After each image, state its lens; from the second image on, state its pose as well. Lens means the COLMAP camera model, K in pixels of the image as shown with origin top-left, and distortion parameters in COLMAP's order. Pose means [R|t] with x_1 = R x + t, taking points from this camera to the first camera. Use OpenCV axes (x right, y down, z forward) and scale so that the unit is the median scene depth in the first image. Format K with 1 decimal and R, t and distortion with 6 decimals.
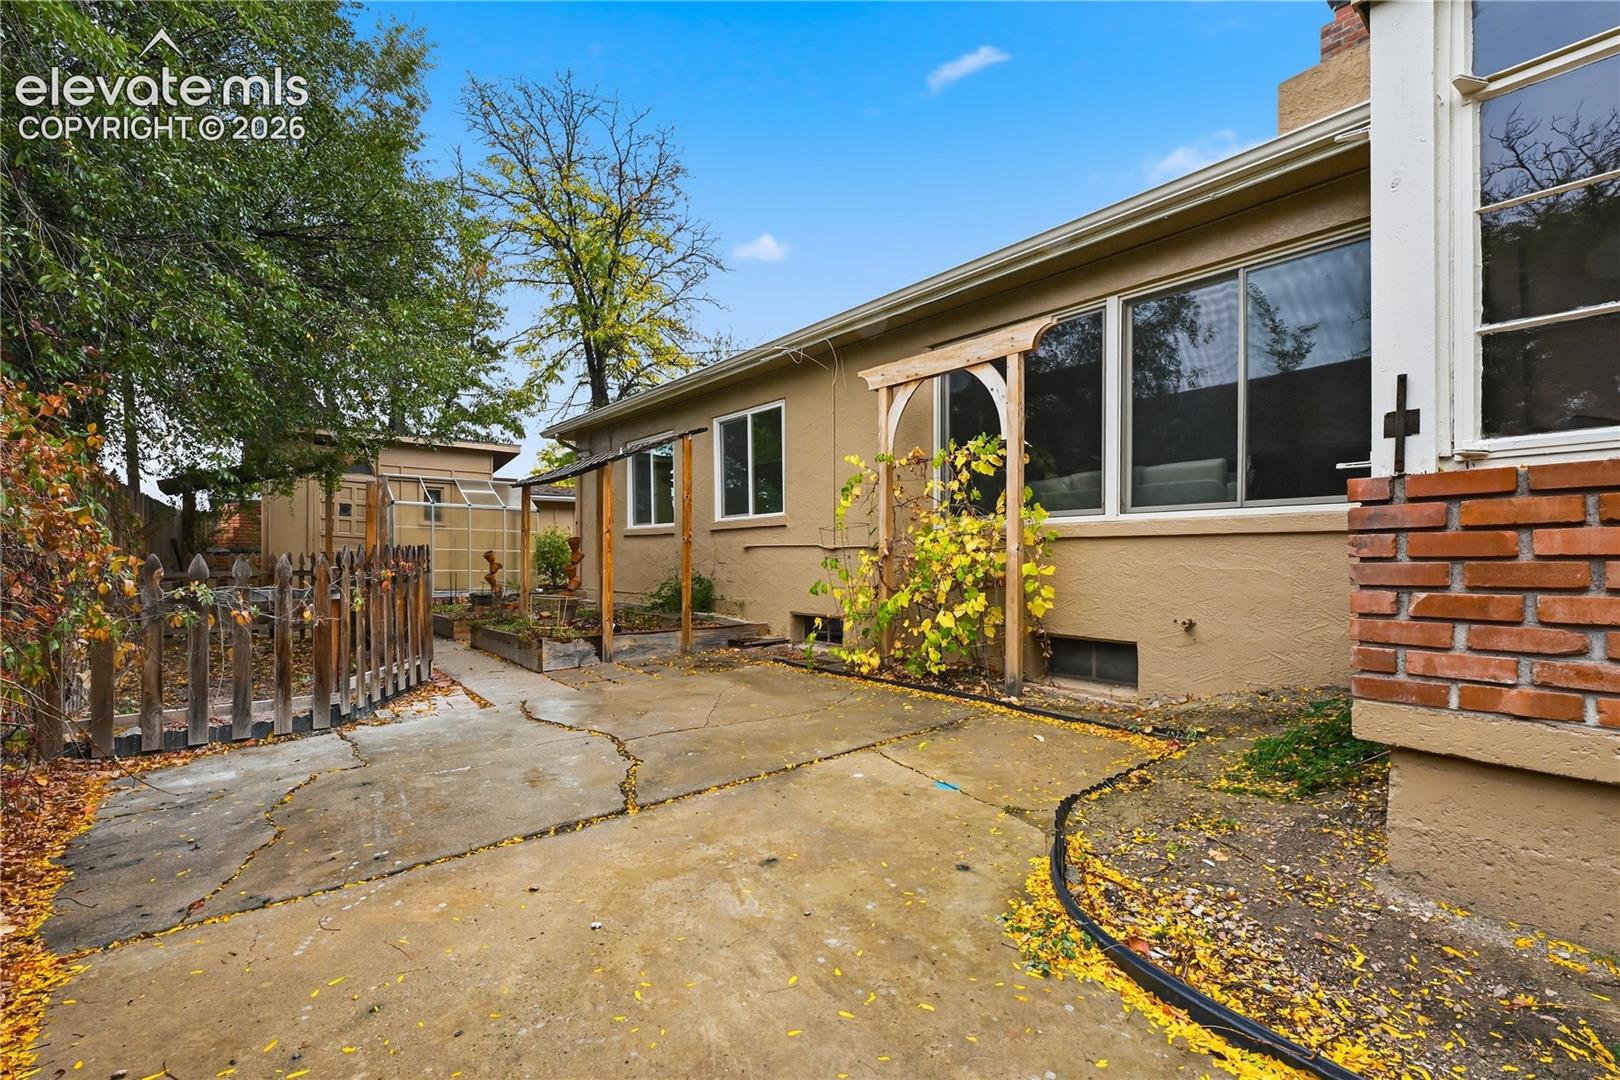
lens RADIAL K [[680.0, 0, 810.0], [0, 680.0, 540.0], [0, 0, 1]] dist [0.001089, -0.000051]
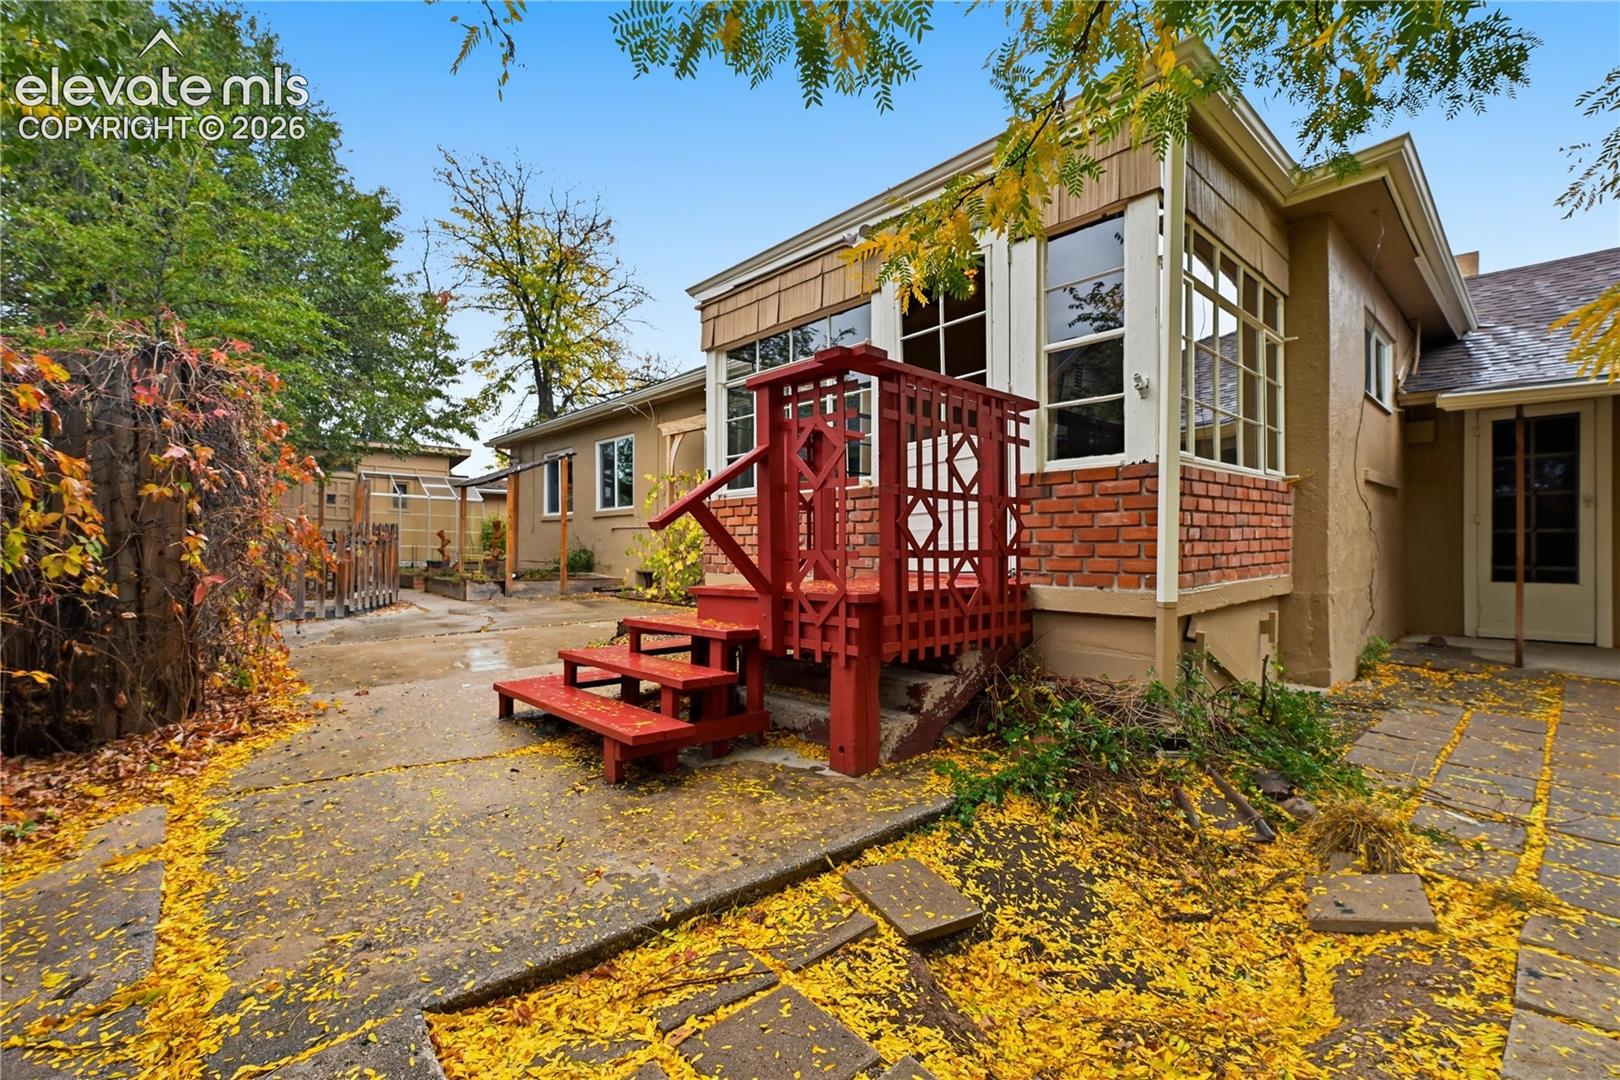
lens RADIAL K [[681.7, 0, 815.6], [0, 681.7, 527.7], [0, 0, 1]] dist [-0.000059, -0.000121]
pose [[0.999061, 0.010742, 0.041977, 0.167031], [-0.010557, 0.999934, -0.004627, 0.005944], [-0.042024, 0.004180, 0.999108, -0.302375]]
